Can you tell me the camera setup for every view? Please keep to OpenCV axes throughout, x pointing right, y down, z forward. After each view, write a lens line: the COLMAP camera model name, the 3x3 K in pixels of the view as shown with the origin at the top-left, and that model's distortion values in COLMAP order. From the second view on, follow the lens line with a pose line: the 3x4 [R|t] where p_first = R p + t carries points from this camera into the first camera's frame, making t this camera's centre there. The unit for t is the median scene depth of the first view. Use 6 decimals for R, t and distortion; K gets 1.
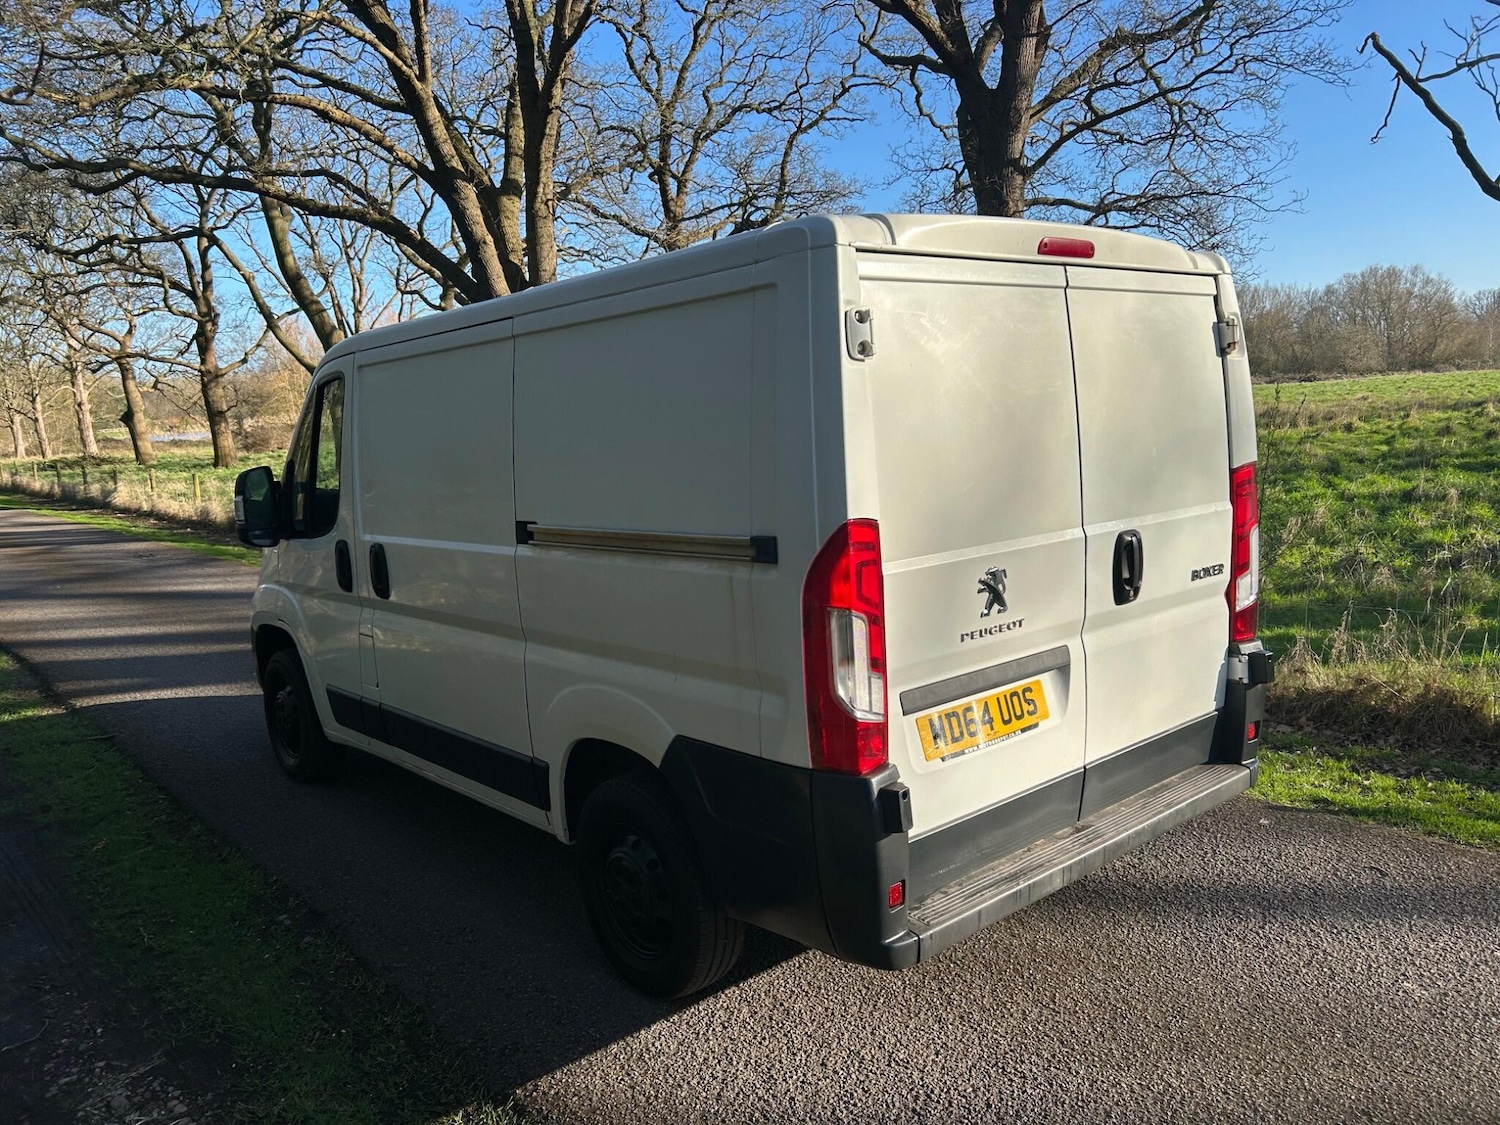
lens RADIAL K [[1135.8, 0, 765.7], [0, 1135.8, 566.8], [0, 0, 1]] dist [0.046325, -0.049527]
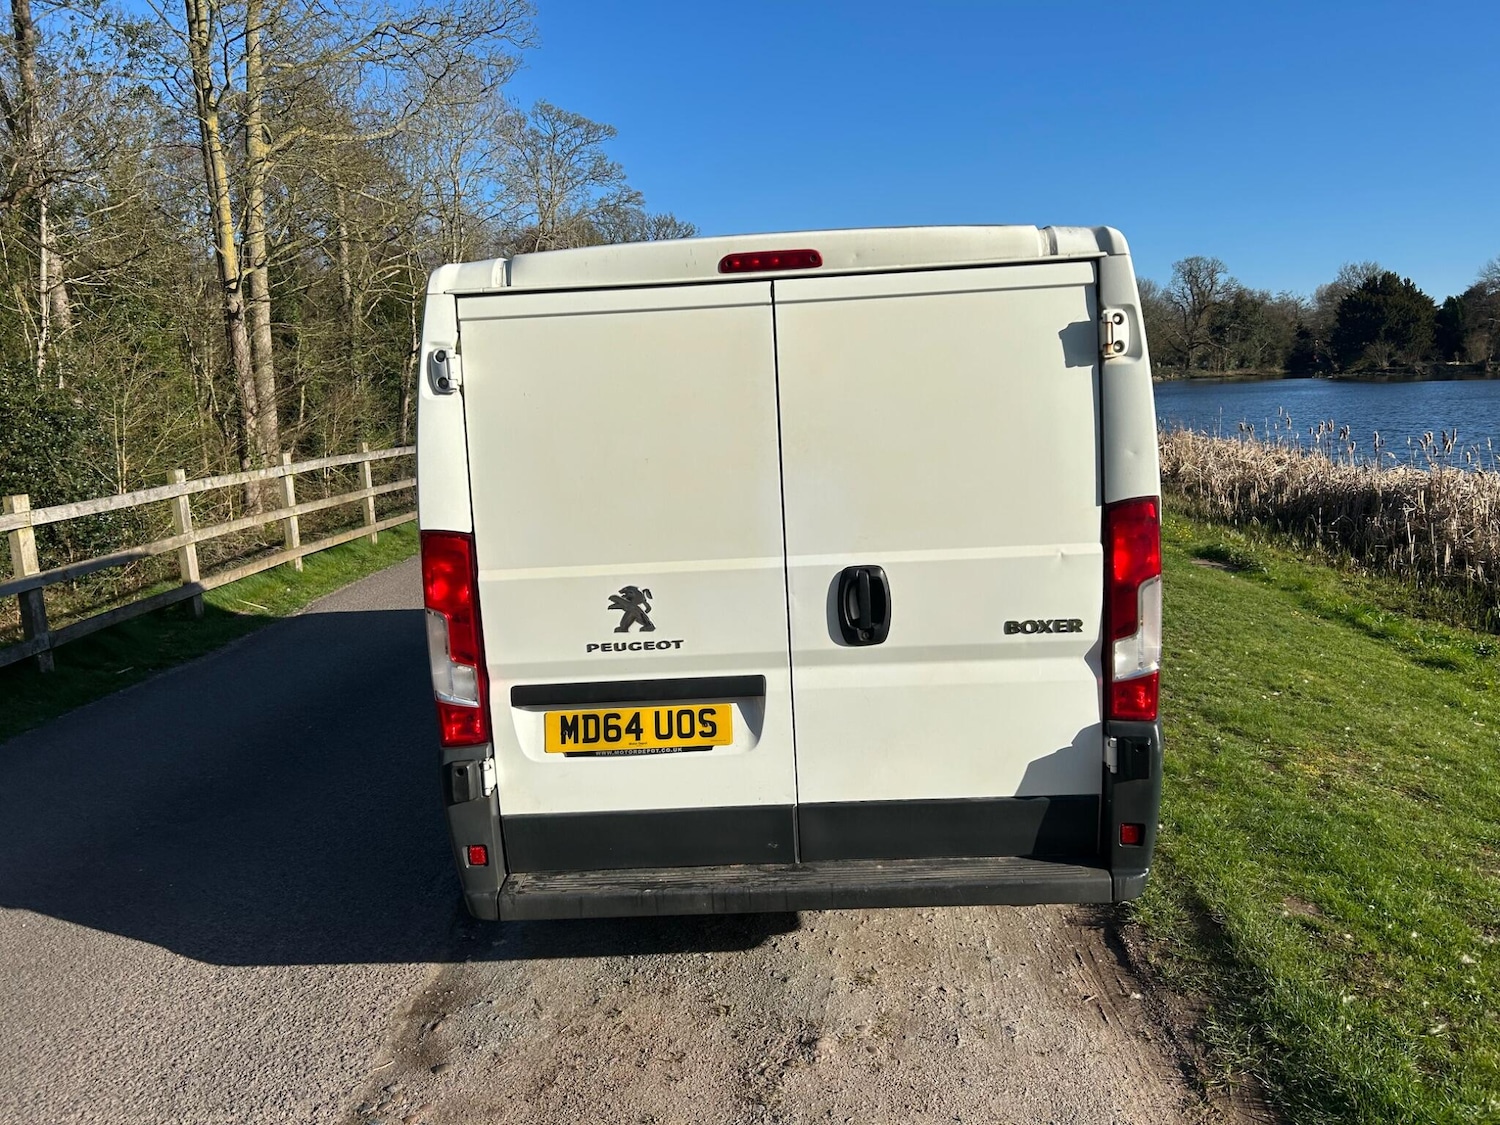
lens RADIAL K [[1132.4, 0, 750.0], [0, 1132.4, 562.5], [0, 0, 1]] dist [0.051398, -0.056360]
pose [[0.727461, 0.126173, -0.674448, 0.859435], [-0.078346, 0.991793, 0.101036, -0.118653], [0.681661, -0.020660, 0.731376, 0.280823]]
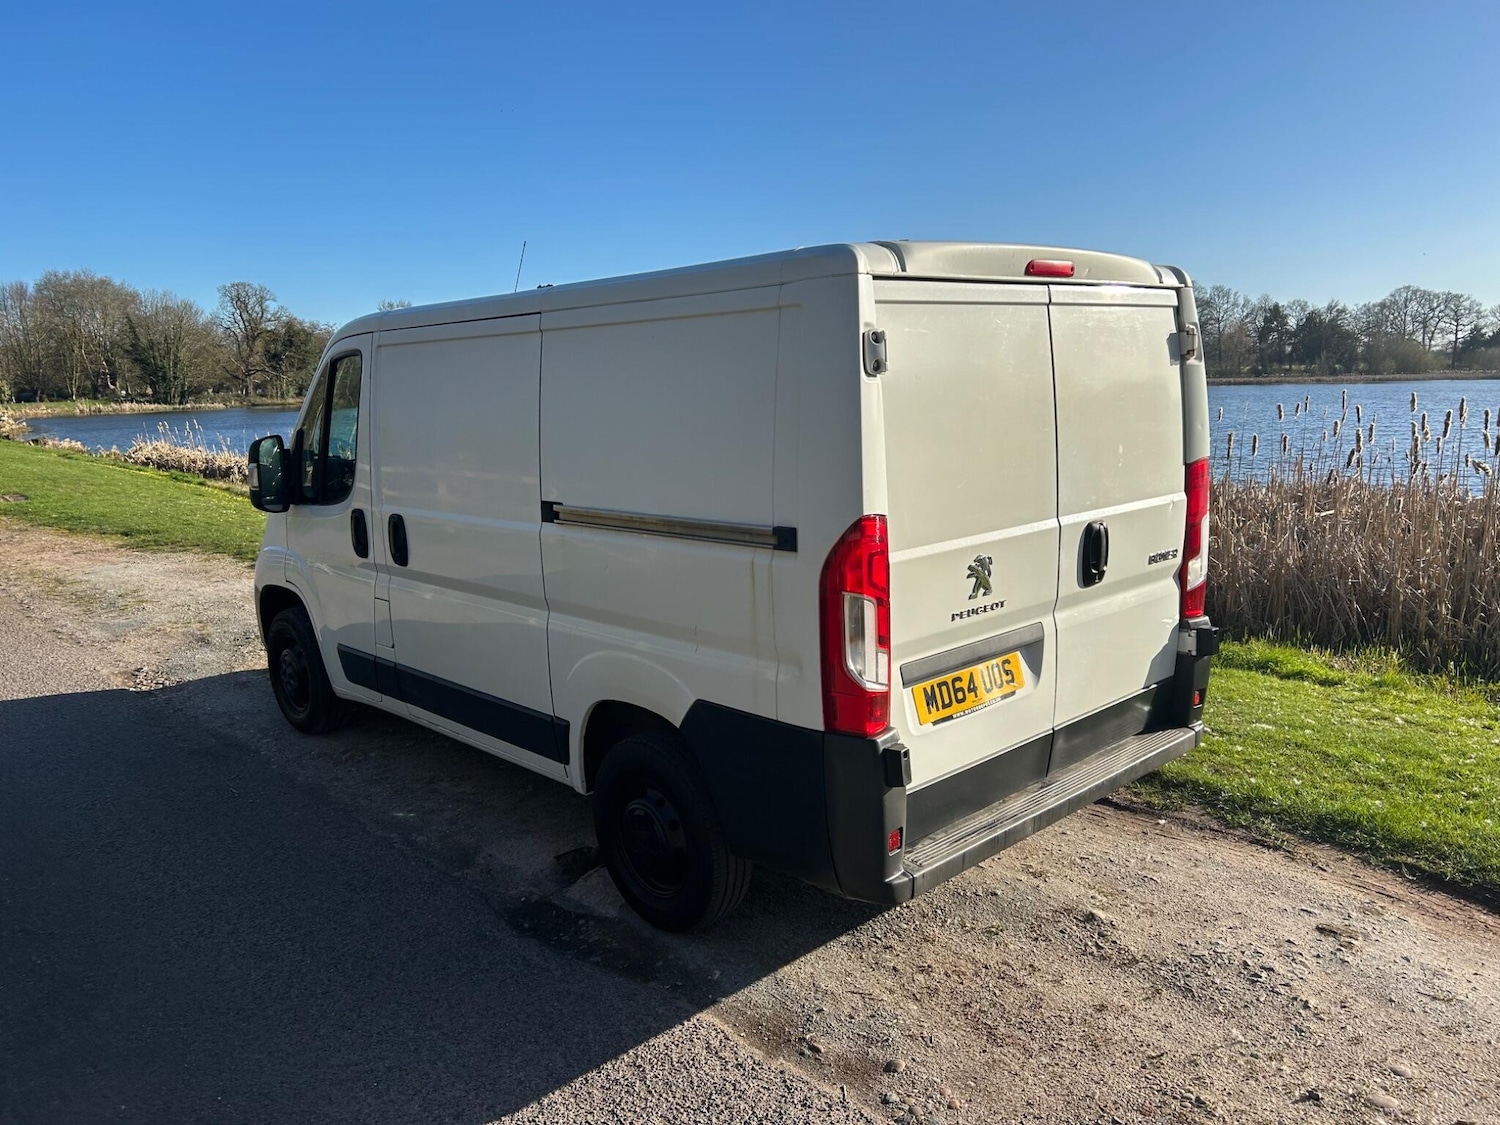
lens RADIAL K [[1135.8, 0, 765.7], [0, 1135.8, 566.8], [0, 0, 1]] dist [0.046325, -0.049527]
pose [[0.998865, 0.013912, 0.045545, -0.058852], [-0.015768, 0.999049, 0.040641, -0.027181], [-0.044936, -0.041313, 0.998135, -0.109229]]
